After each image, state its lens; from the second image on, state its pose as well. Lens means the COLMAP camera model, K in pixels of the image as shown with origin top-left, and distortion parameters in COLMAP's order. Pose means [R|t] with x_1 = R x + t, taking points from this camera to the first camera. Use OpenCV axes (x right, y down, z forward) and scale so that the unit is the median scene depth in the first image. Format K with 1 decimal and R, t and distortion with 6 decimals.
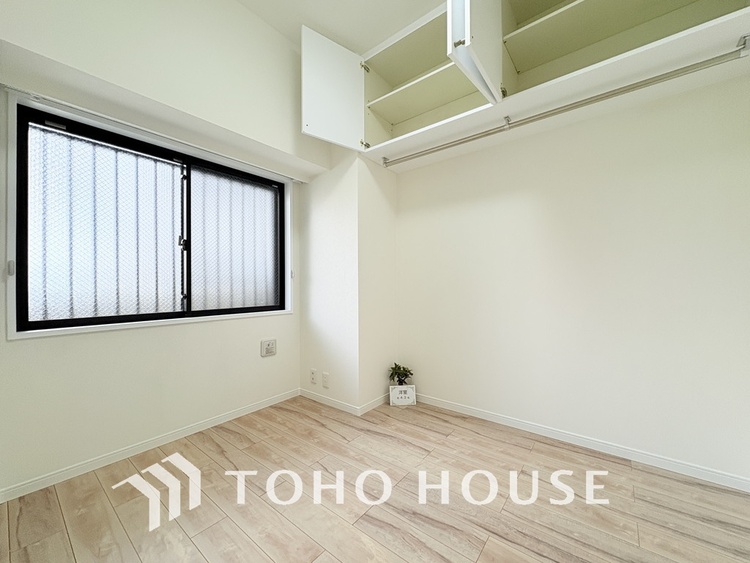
lens RADIAL K [[300.5, 0, 375.0], [0, 300.5, 281.5], [0, 0, 1]] dist [-0.002210, -0.000088]
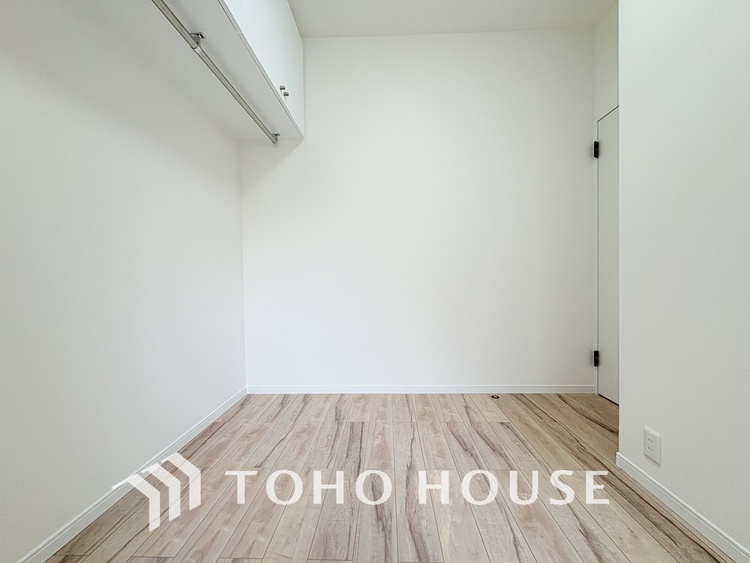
lens RADIAL K [[300.5, 0, 375.0], [0, 300.5, 281.5], [0, 0, 1]] dist [-0.002210, -0.000088]
pose [[-0.594646, 0.001160, 0.803987, -0.548613], [0.011382, 0.999911, 0.006976, 0.072322], [-0.803907, 0.013299, -0.594606, 1.476961]]
